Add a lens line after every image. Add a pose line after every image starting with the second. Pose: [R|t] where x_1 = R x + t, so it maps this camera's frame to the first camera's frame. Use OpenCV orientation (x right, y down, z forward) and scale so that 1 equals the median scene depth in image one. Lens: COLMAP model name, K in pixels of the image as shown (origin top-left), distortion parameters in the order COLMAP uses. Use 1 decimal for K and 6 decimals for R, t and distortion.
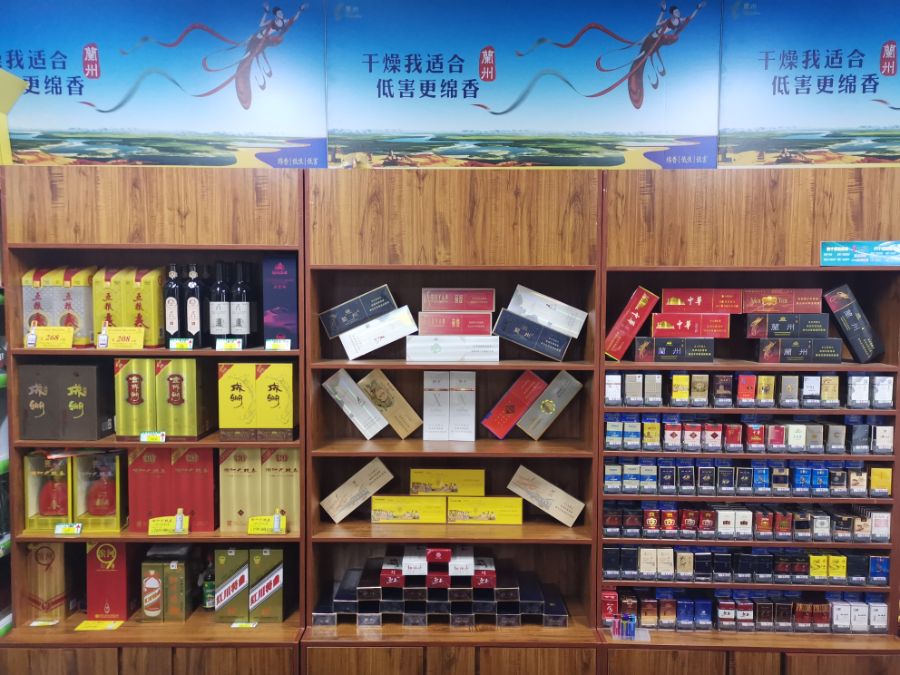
lens RADIAL K [[697.7, 0, 450.0], [0, 697.7, 337.5], [0, 0, 1]] dist [0.043102, -0.000985]
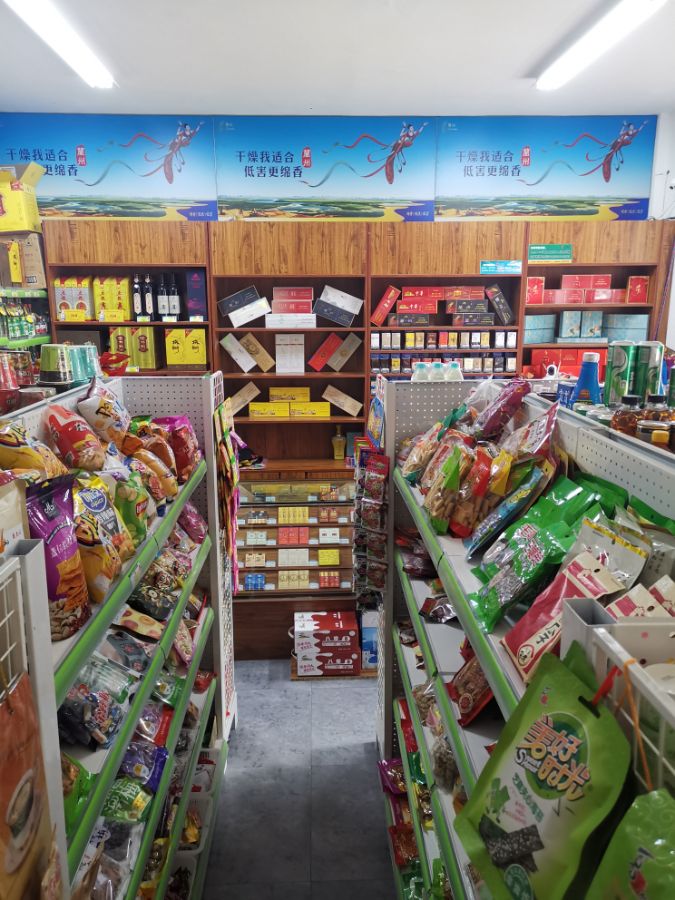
lens RADIAL K [[697.7, 0, 337.5], [0, 697.7, 450.0], [0, 0, 1]] dist [0.043102, -0.000985]
pose [[0.998490, -0.019194, 0.051471, 0.026174], [0.011171, 0.988339, 0.151860, 0.075970], [-0.053786, -0.151056, 0.987061, -0.908270]]
